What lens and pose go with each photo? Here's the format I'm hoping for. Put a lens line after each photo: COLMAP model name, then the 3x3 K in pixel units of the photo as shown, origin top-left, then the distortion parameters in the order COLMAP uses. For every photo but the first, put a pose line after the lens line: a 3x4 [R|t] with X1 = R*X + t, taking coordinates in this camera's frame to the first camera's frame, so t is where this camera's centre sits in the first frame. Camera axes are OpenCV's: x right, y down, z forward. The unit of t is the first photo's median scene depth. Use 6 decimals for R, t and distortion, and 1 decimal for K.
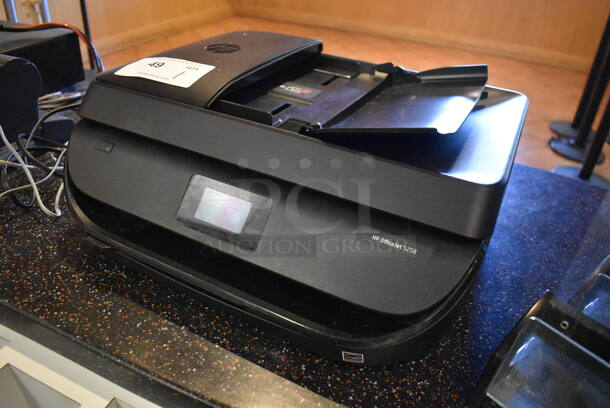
lens RADIAL K [[460.6, 0, 305.8], [0, 460.6, 210.8], [0, 0, 1]] dist [-0.092335, 0.008339]
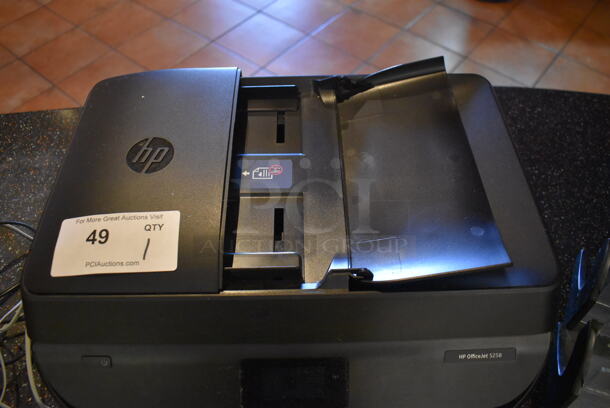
lens RADIAL K [[460.6, 0, 305.8], [0, 460.6, 210.8], [0, 0, 1]] dist [-0.092335, 0.008339]
pose [[0.876081, -0.423627, 0.230267, -0.183846], [0.308919, 0.859830, 0.406524, -0.545116], [-0.370205, -0.285014, 0.884147, 0.235696]]
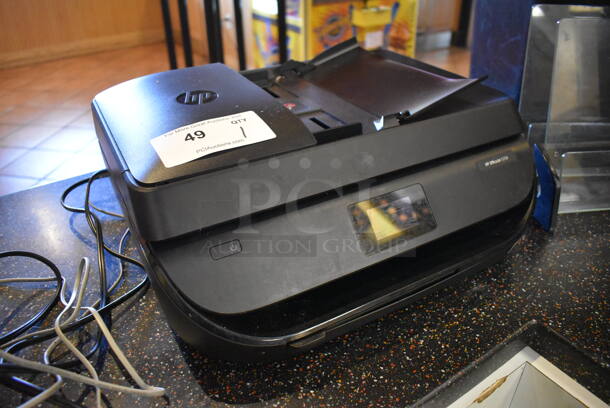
lens RADIAL K [[460.6, 0, 305.8], [0, 460.6, 210.8], [0, 0, 1]] dist [-0.092335, 0.008339]
pose [[0.545167, -0.507545, 0.667226, -0.819043], [0.495608, 0.837048, 0.231782, -0.297914], [-0.676140, 0.204323, 0.707874, 0.315185]]
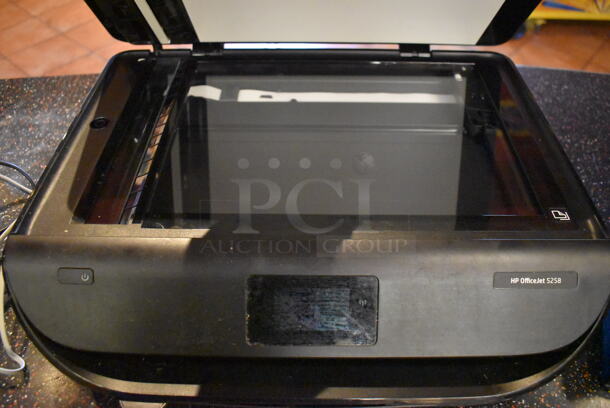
lens RADIAL K [[460.6, 0, 305.8], [0, 460.6, 210.8], [0, 0, 1]] dist [-0.092335, 0.008339]
pose [[0.888865, -0.373641, 0.265164, -0.271772], [0.289361, 0.906520, 0.307395, -0.316502], [-0.355232, -0.196504, 0.913891, 0.284498]]
